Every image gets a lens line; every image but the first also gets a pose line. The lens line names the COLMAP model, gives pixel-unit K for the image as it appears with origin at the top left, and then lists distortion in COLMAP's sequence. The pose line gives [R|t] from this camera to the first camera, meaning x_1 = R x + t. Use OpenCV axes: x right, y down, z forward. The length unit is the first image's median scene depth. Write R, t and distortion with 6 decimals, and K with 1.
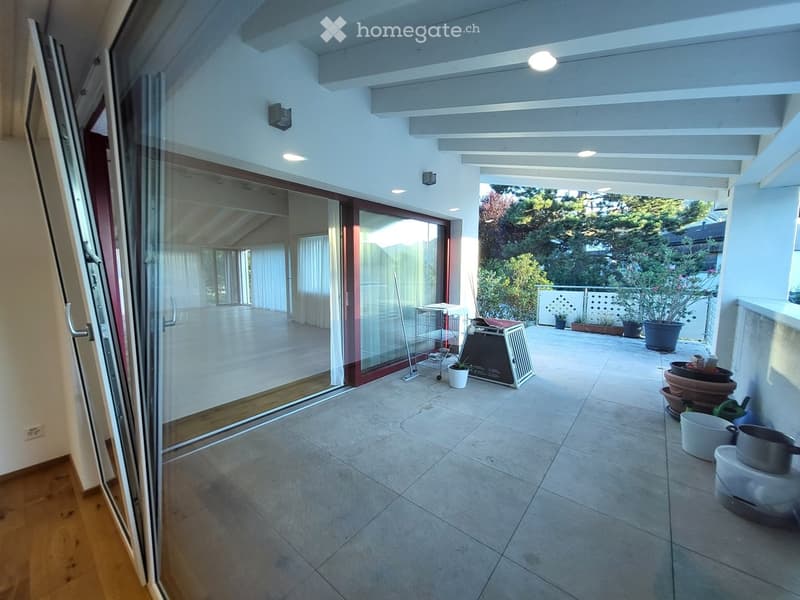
lens RADIAL K [[305.9, 0, 397.3], [0, 305.9, 304.8], [0, 0, 1]] dist [0.002941, 0.000195]
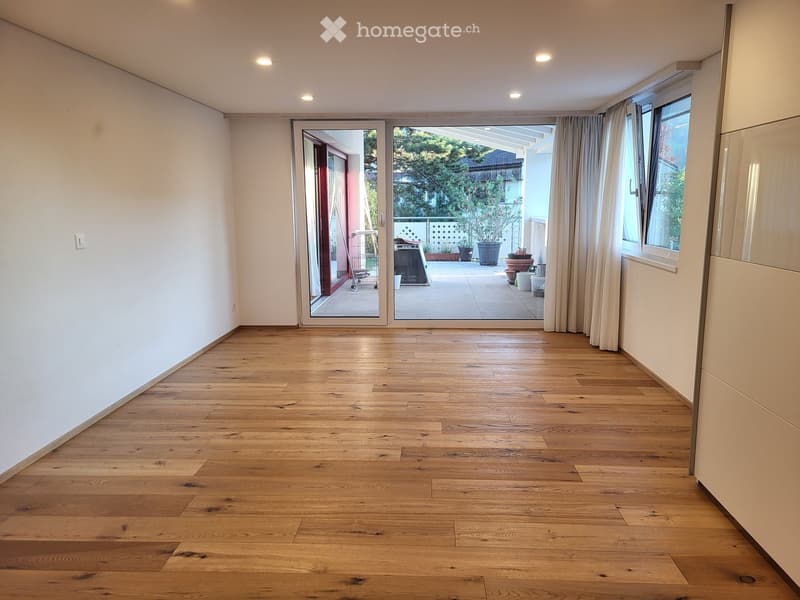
lens RADIAL K [[525.4, 0, 400.0], [0, 525.4, 300.0], [0, 0, 1]] dist [0.002686, 0.000748]
pose [[0.817311, -0.109976, 0.565604, -0.518100], [0.069427, 0.993261, 0.092806, 0.048805], [-0.571999, -0.036583, 0.819438, -0.433109]]
